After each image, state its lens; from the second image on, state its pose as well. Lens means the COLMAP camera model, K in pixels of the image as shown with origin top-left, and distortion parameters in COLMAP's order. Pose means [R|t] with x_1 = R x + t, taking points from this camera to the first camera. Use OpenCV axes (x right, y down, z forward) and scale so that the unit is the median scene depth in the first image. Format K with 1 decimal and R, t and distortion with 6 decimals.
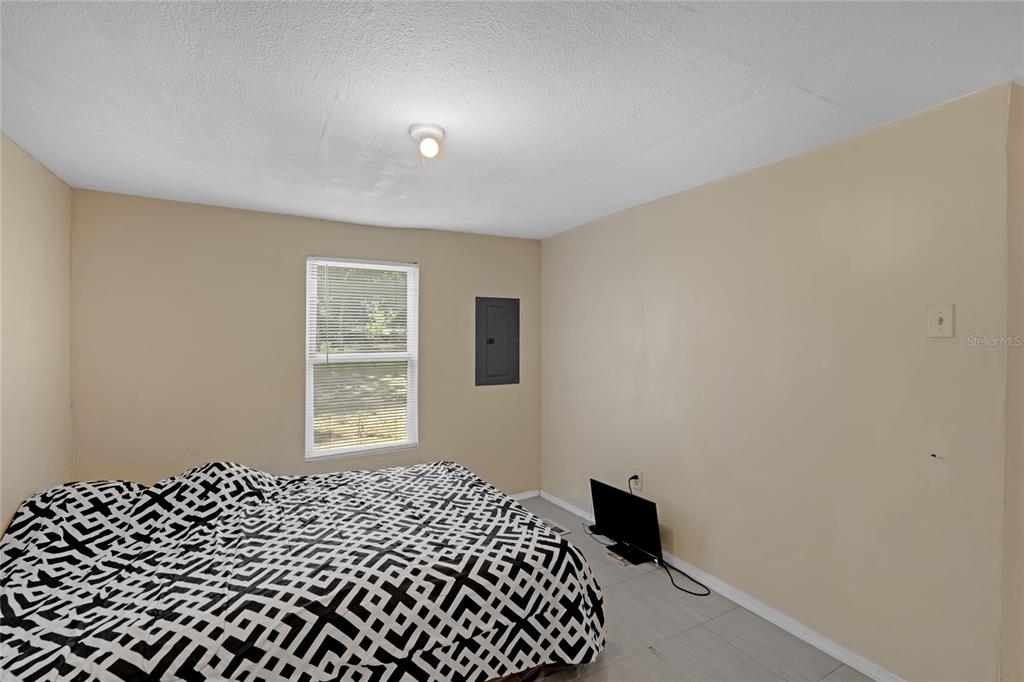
lens RADIAL K [[466.5, 0, 512.0], [0, 466.5, 341.0], [0, 0, 1]] dist [-0.002409, 0.000189]
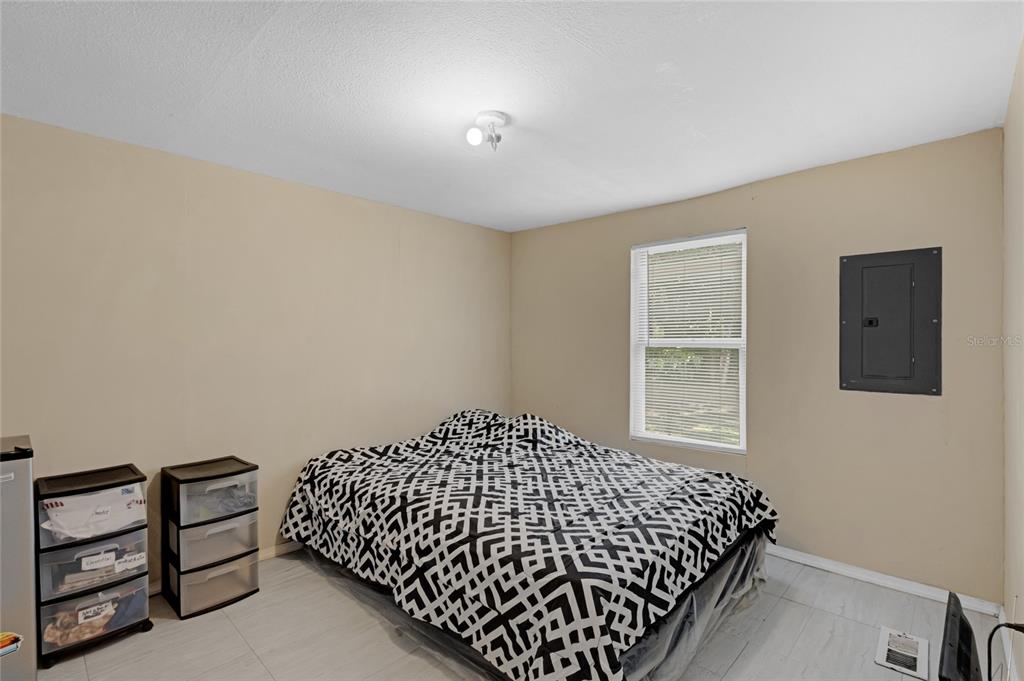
lens RADIAL K [[466.5, 0, 512.0], [0, 466.5, 340.5], [0, 0, 1]] dist [-0.002409, 0.000189]
pose [[0.307847, 0.003920, -0.951428, 0.554415], [-0.008933, 0.999959, 0.001230, 0.038985], [0.951394, 0.008120, 0.307870, 0.458301]]
